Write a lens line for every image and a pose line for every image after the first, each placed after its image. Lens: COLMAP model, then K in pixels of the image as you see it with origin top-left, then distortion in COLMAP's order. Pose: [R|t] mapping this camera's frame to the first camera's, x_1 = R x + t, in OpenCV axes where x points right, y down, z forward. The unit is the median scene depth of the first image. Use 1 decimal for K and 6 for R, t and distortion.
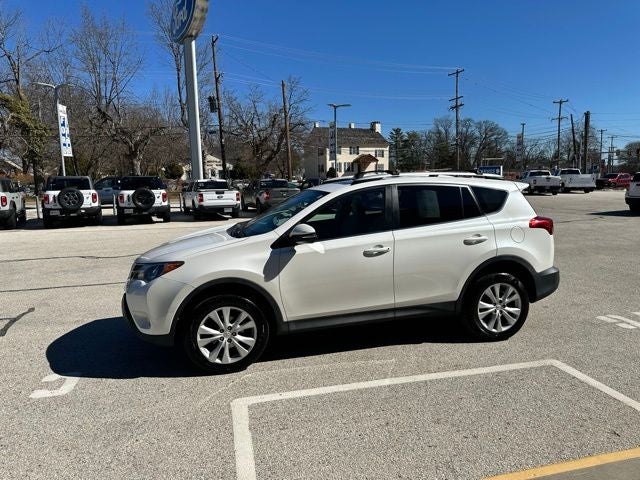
lens RADIAL K [[448.4, 0, 315.3], [0, 448.4, 239.8], [0, 0, 1]] dist [0.052527, -0.071517]
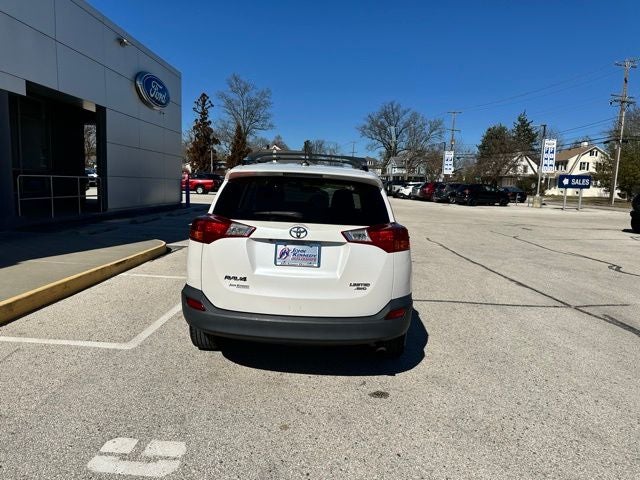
lens RADIAL K [[448.4, 0, 315.6], [0, 448.4, 242.9], [0, 0, 1]] dist [0.052527, -0.071517]
pose [[-0.264809, 0.133400, -0.955029, 1.190199], [-0.163635, 0.969805, 0.180836, -0.171677], [0.950316, 0.204163, -0.234984, 1.408696]]
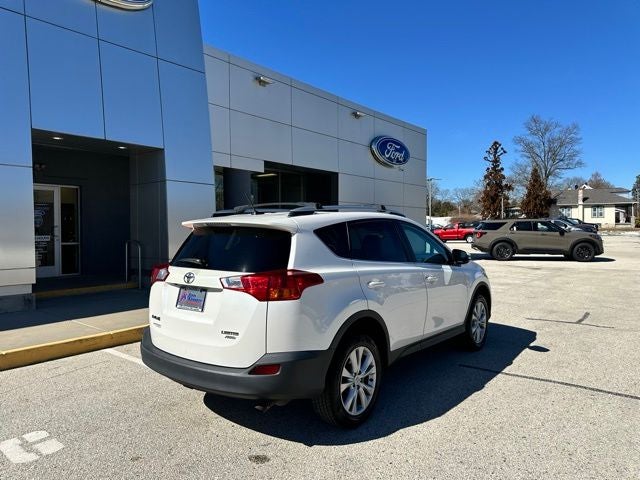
lens RADIAL K [[448.4, 0, 316.8], [0, 448.4, 236.8], [0, 0, 1]] dist [0.052527, -0.071517]
pose [[-0.791726, 0.034884, -0.609879, 0.830243], [-0.059844, 0.989137, 0.134265, -0.236941], [0.607937, 0.142799, -0.781038, 1.906937]]
